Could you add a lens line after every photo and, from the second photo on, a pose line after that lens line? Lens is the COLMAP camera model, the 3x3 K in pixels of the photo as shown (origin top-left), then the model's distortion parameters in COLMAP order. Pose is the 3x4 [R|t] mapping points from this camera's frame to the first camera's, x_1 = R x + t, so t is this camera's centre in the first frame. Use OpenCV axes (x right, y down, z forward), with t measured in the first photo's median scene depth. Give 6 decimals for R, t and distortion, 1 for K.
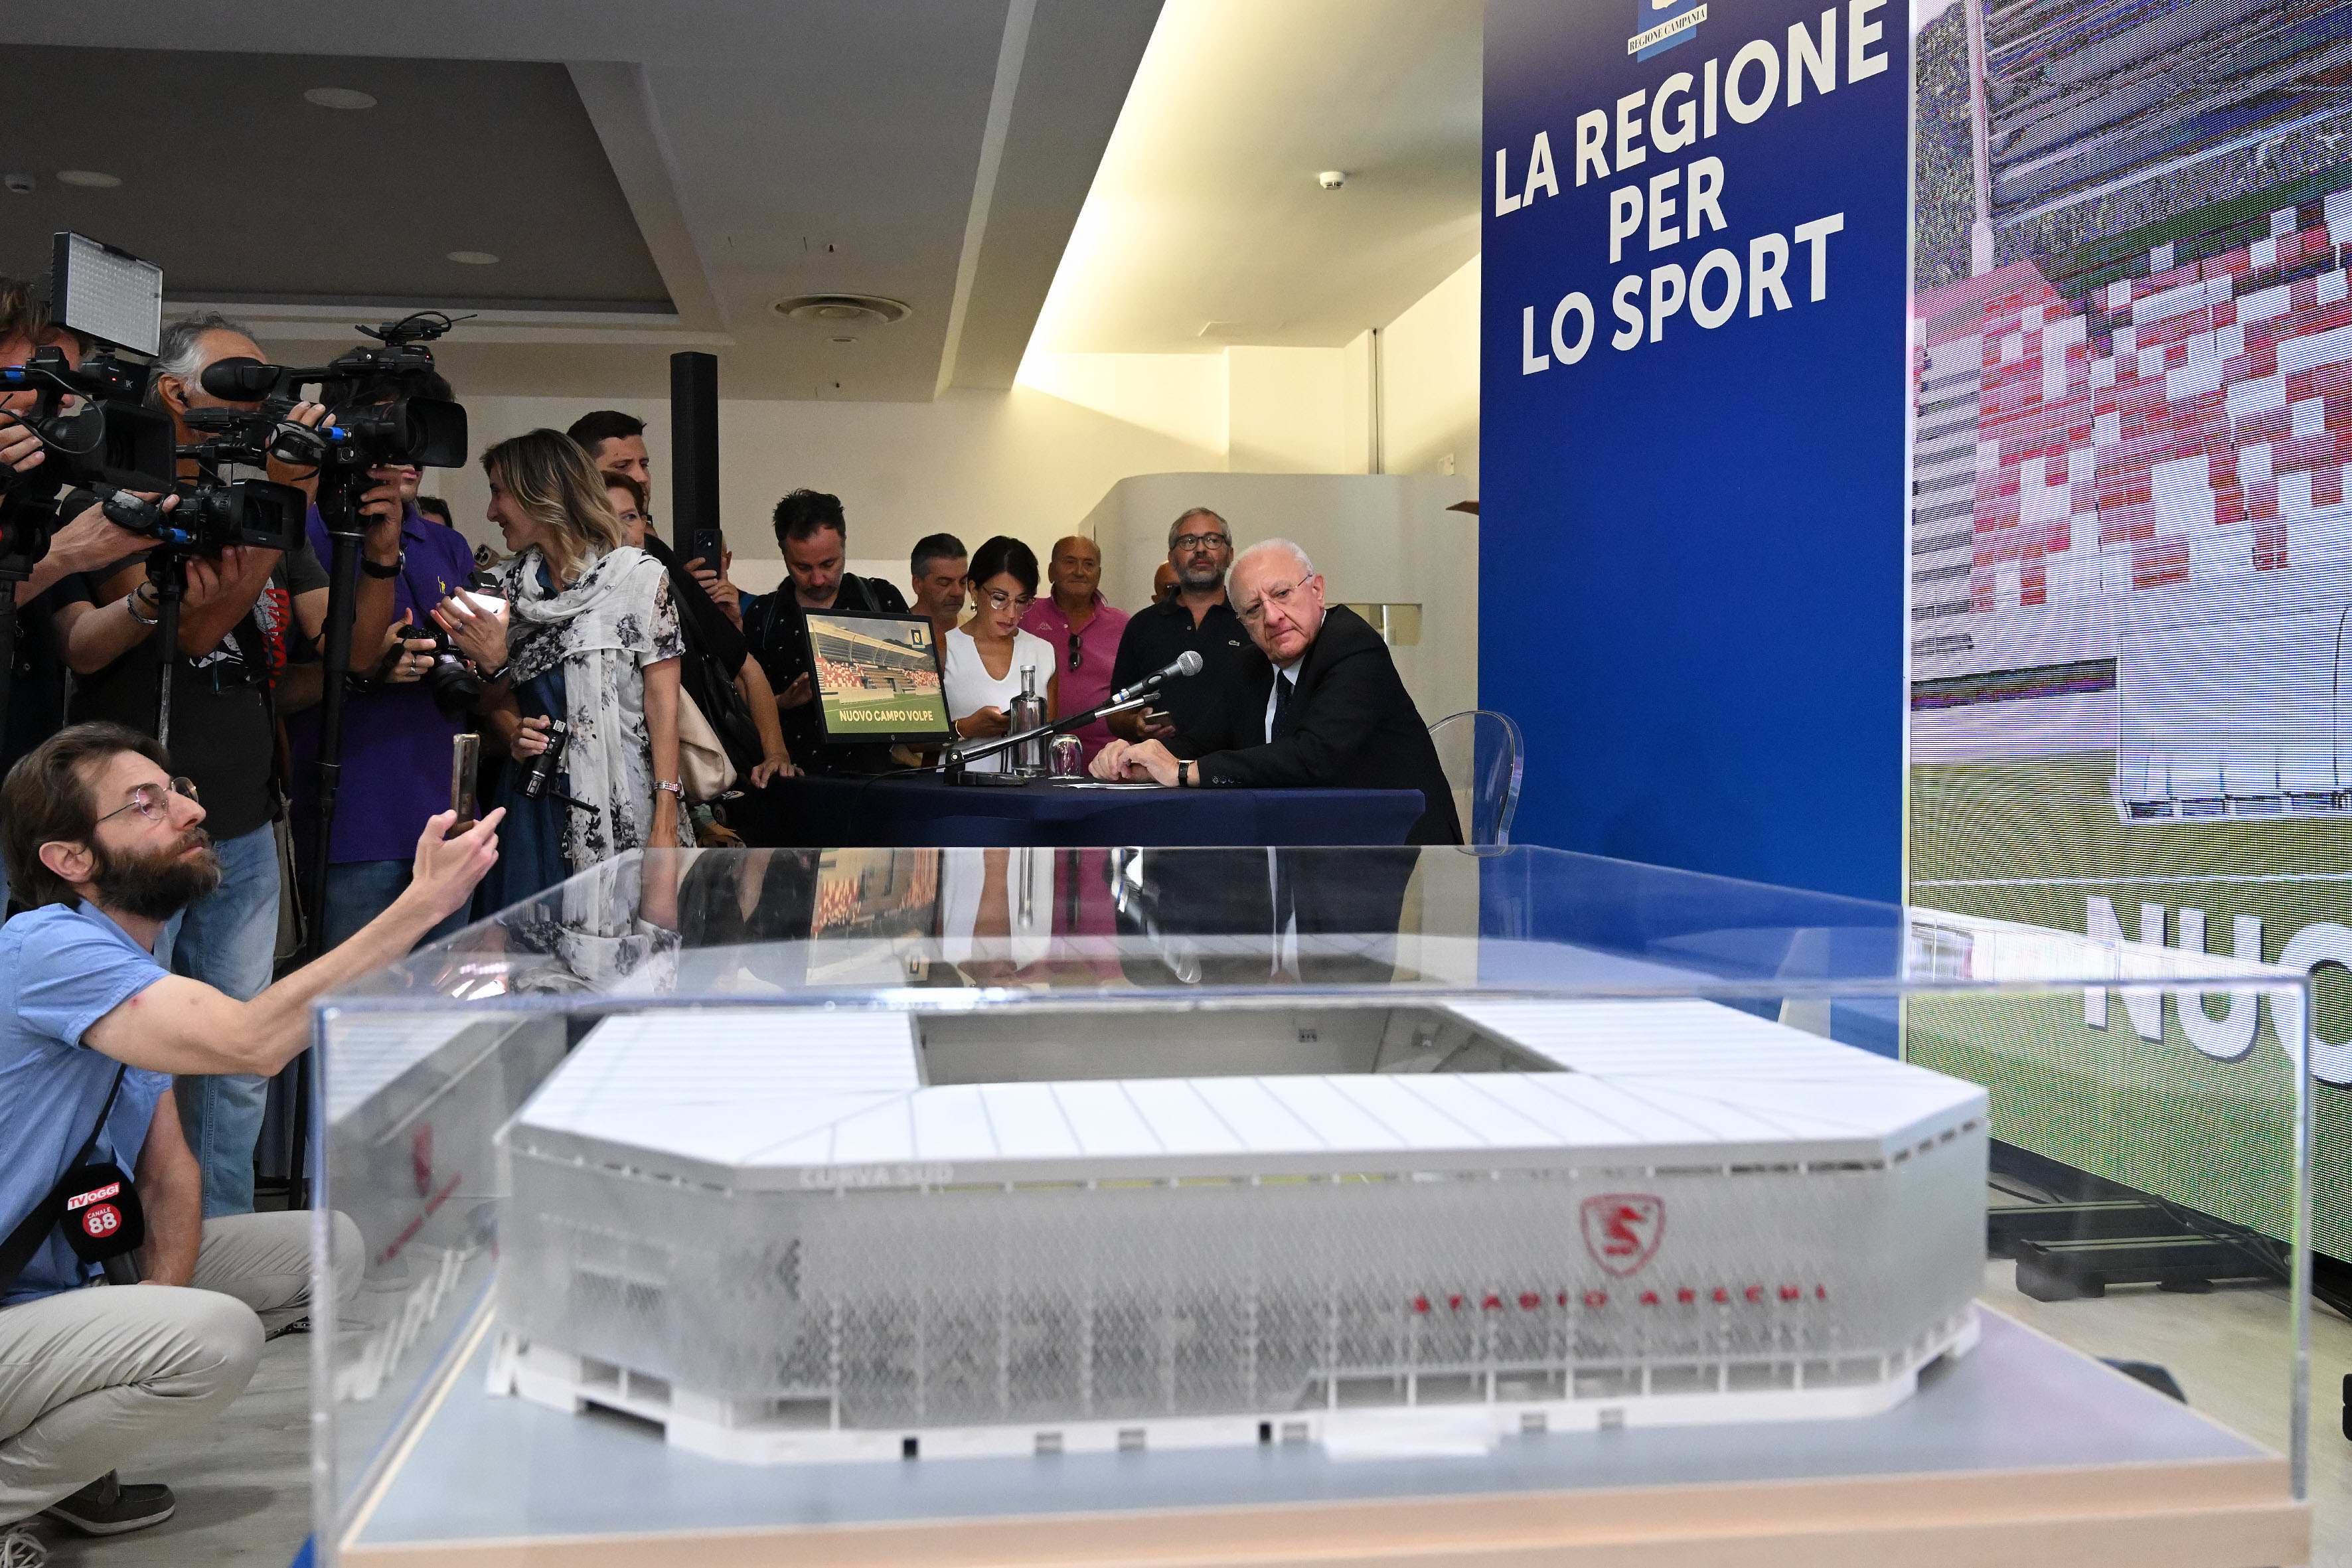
lens RADIAL K [[2137.6, 0, 1165.9], [0, 2137.6, 795.0], [0, 0, 1]] dist [-0.015103, 0.000000]
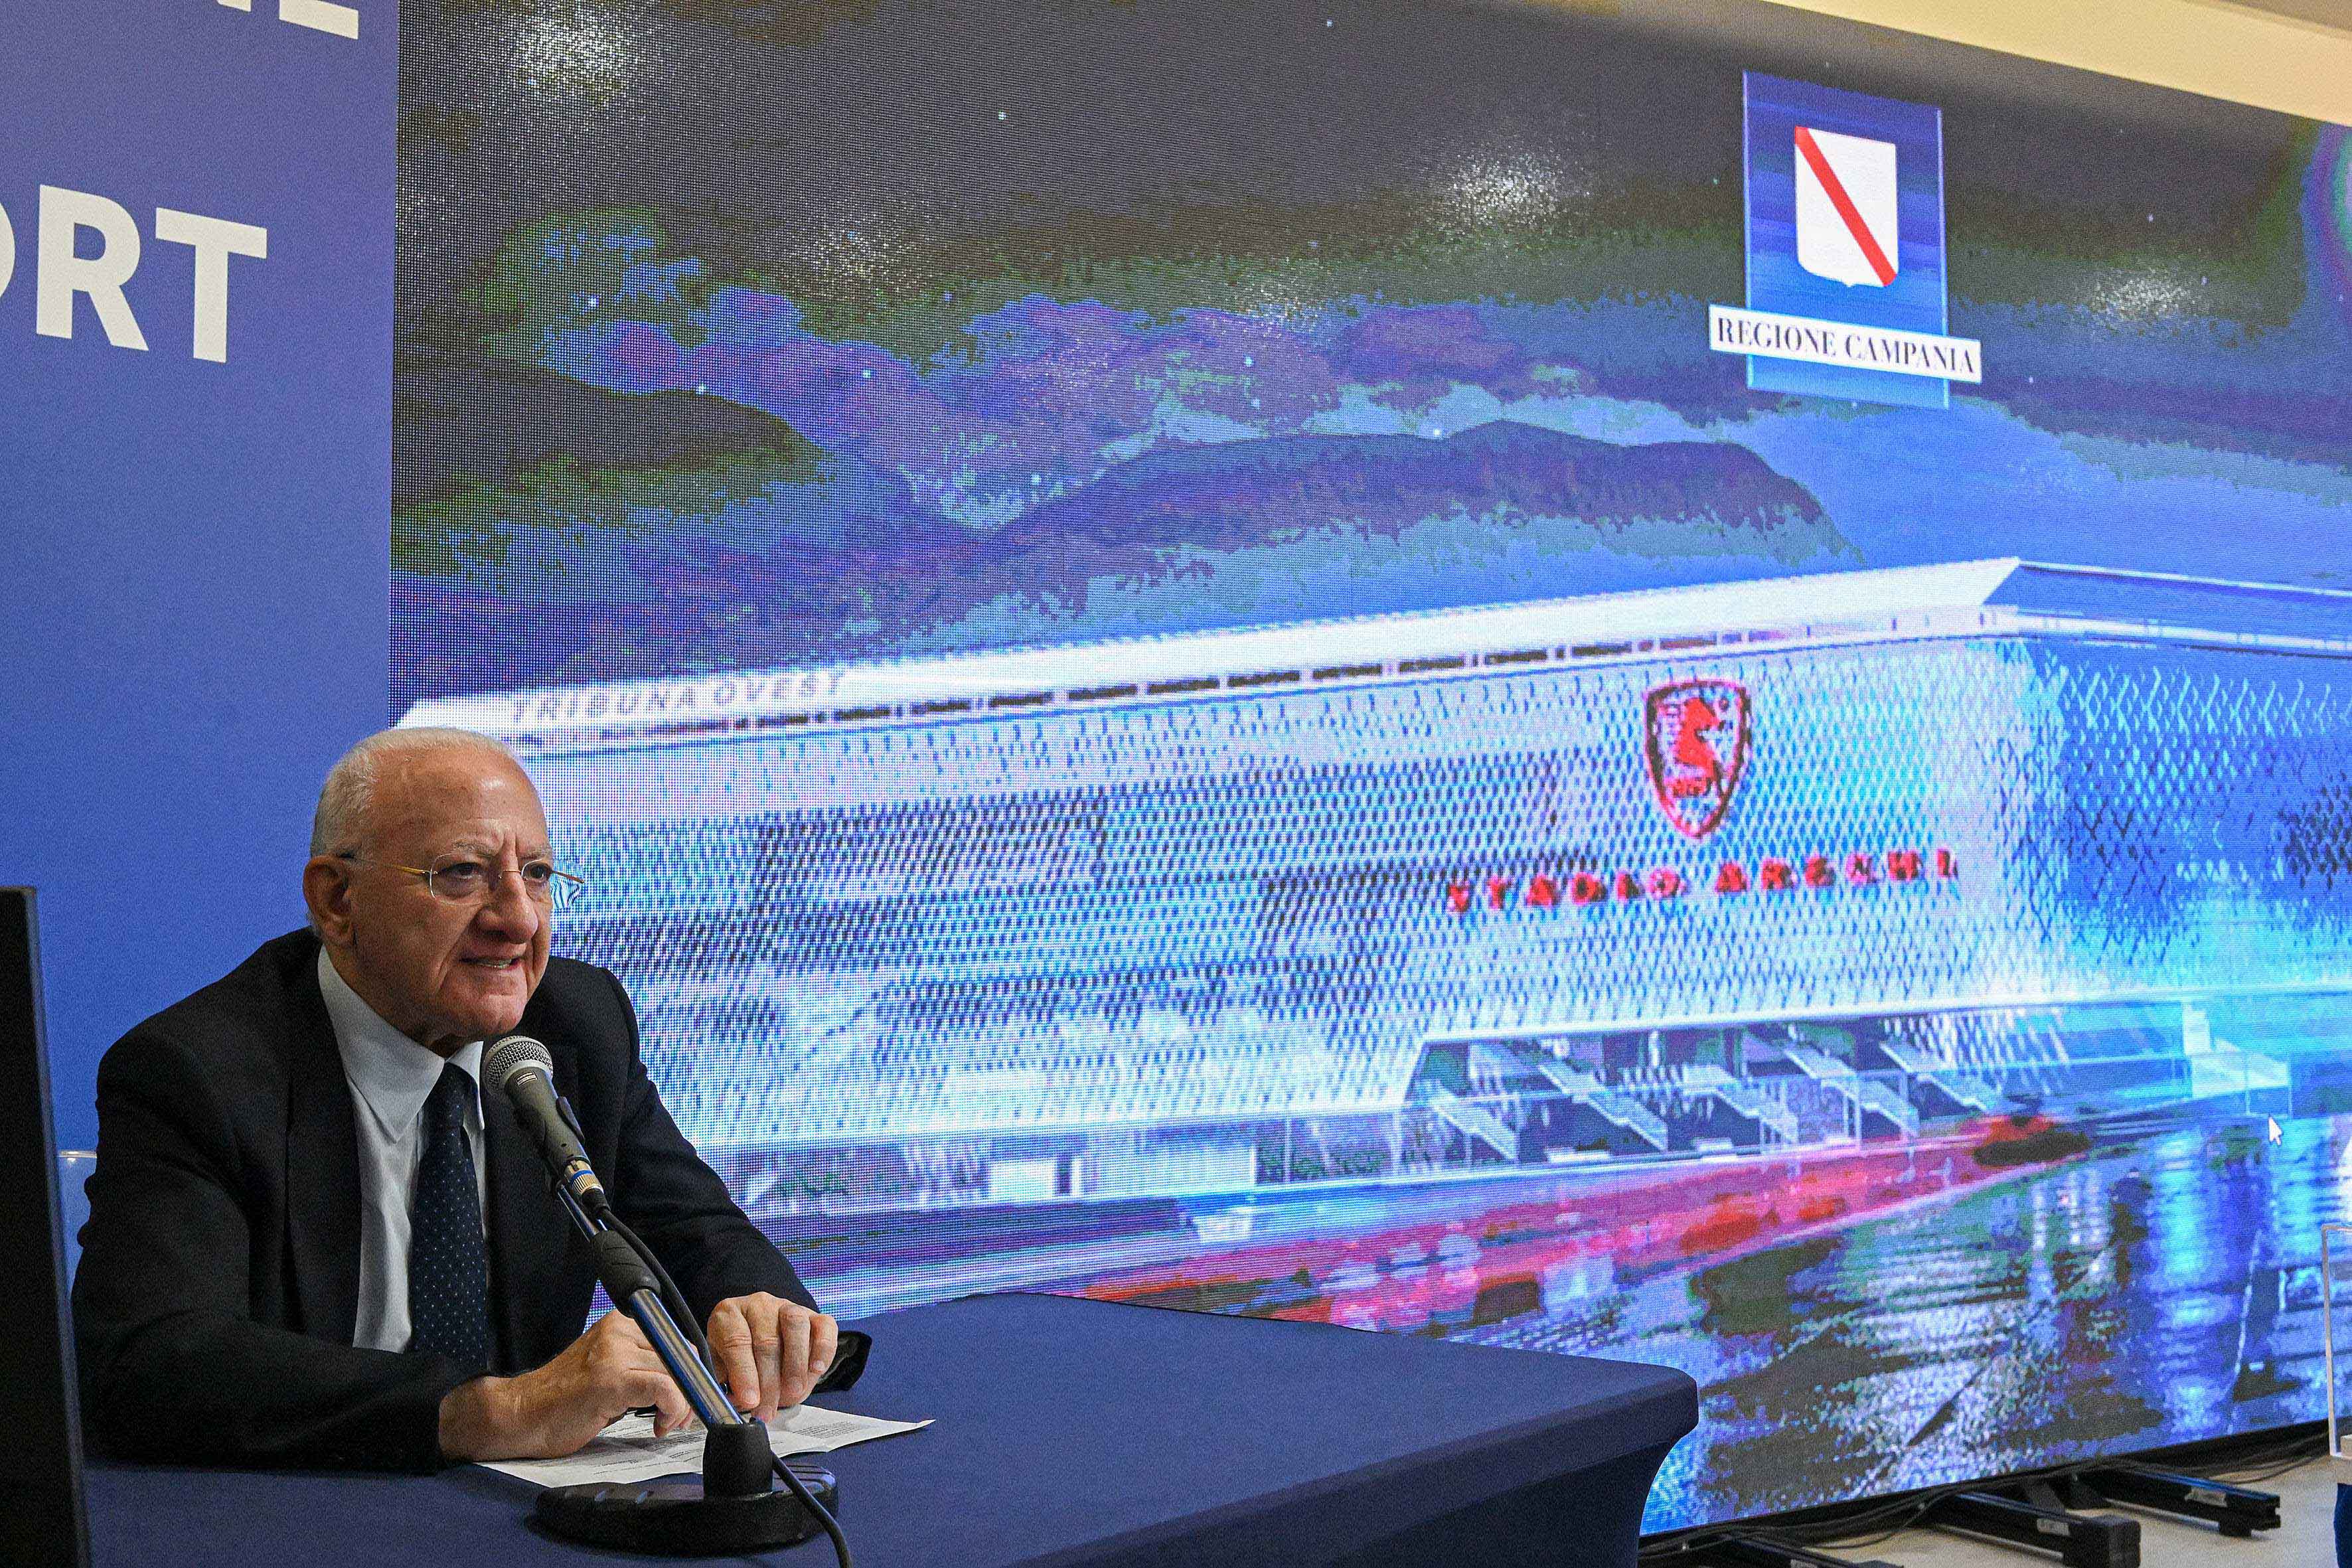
lens RADIAL K [[2805.4, 0, 1131.0], [0, 2805.4, 698.3], [0, 0, 1]] dist [-0.009271, 0.000000]
pose [[-0.398460, 0.066357, 0.914782, -0.437777], [0.034781, 0.997755, -0.057226, -0.088694], [-0.916526, 0.009015, -0.399873, 1.027105]]
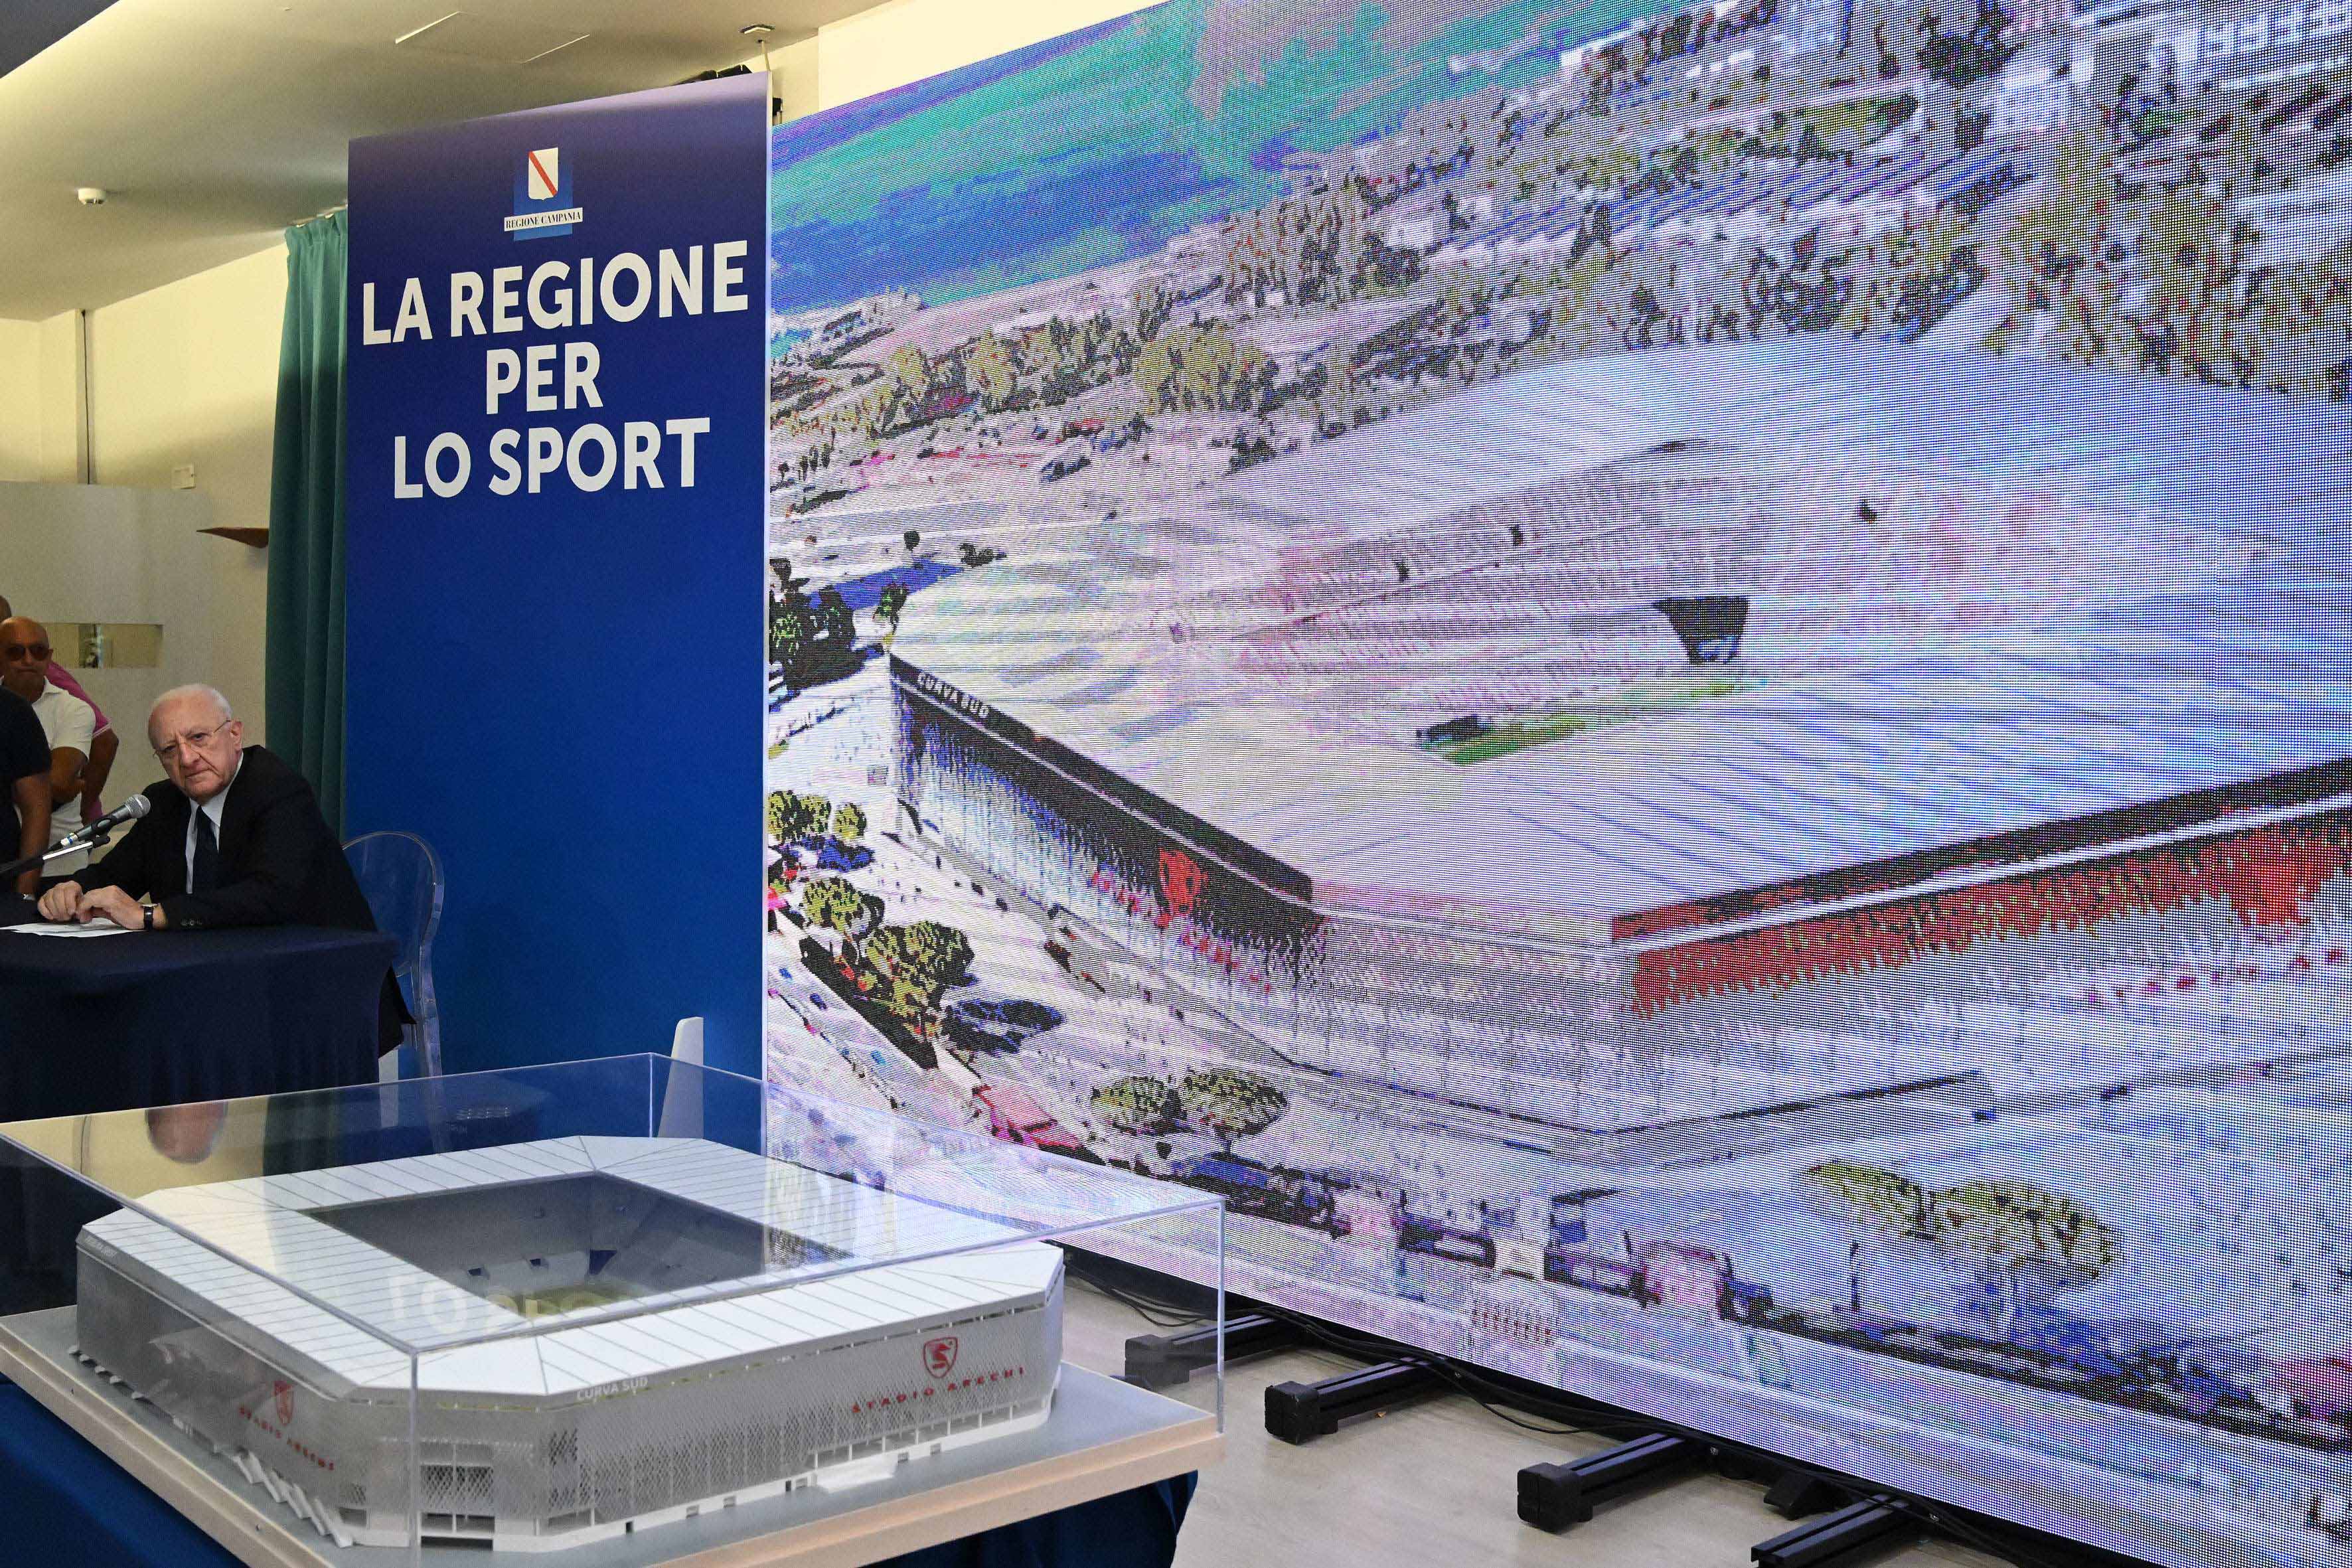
lens RADIAL K [[2336.5, 0, 1120.7], [0, 2336.5, 751.1], [0, 0, 1]] dist [-0.012829, 0.000000]
pose [[0.838789, -0.011620, 0.544333, -0.196001], [0.007125, 0.999921, 0.010367, -0.091217], [-0.544410, -0.004817, 0.838805, -0.221184]]
